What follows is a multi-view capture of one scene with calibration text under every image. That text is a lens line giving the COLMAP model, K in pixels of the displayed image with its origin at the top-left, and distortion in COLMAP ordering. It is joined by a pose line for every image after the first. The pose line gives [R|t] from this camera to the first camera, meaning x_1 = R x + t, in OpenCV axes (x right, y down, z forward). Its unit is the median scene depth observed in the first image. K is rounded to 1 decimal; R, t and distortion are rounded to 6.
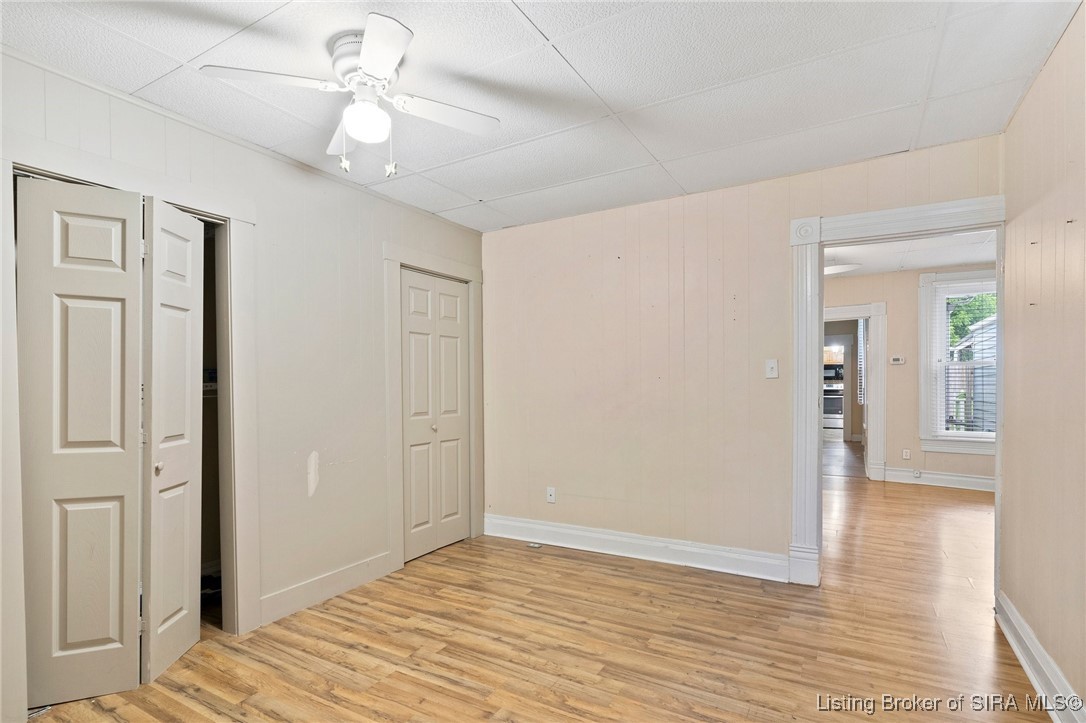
lens RADIAL K [[526.1, 0, 546.9], [0, 526.1, 380.4], [0, 0, 1]] dist [0.002905, 0.000183]
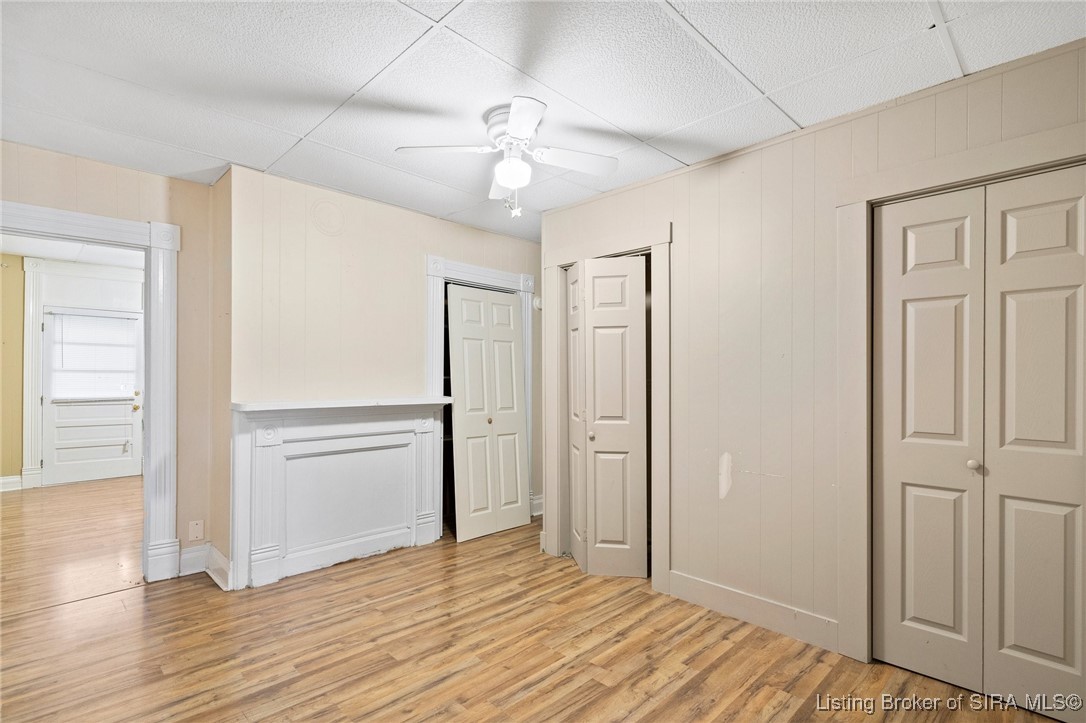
lens RADIAL K [[526.1, 0, 546.9], [0, 526.1, 380.4], [0, 0, 1]] dist [0.002905, 0.000183]
pose [[-0.262861, 0.012173, -0.964757, 0.659378], [0.007113, 0.999918, 0.010679, -0.010116], [0.964807, -0.004055, -0.262926, 1.120323]]
